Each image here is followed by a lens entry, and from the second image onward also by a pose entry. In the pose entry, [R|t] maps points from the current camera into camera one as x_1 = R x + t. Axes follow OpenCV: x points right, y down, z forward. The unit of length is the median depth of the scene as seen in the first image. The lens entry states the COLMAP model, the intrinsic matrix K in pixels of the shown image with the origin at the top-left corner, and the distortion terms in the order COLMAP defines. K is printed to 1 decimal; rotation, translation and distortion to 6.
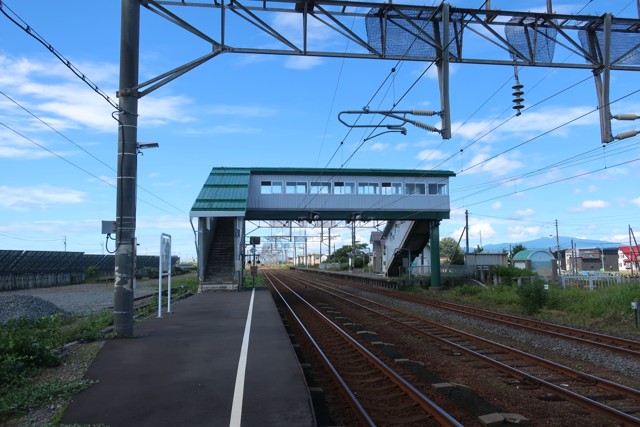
lens RADIAL K [[521.8, 0, 317.7], [0, 521.8, 216.5], [0, 0, 1]] dist [0.009191, -0.011142]
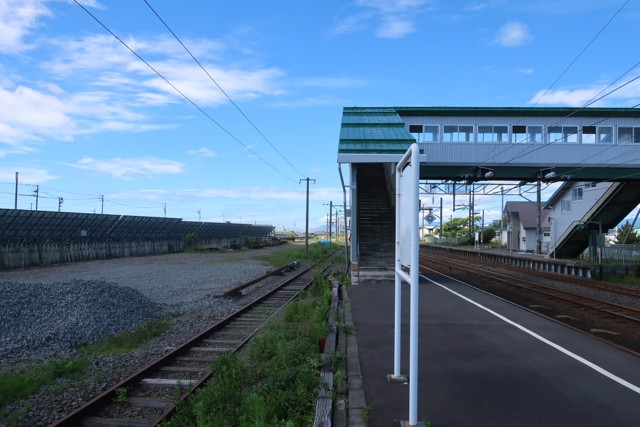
lens RADIAL K [[521.8, 0, 318.9], [0, 521.8, 201.9], [0, 0, 1]] dist [0.009191, -0.011142]
pose [[0.986169, 0.015537, -0.165013, -0.068499], [-0.011175, 0.999564, 0.027332, 0.013083], [0.165366, -0.025110, 0.985913, 0.156482]]
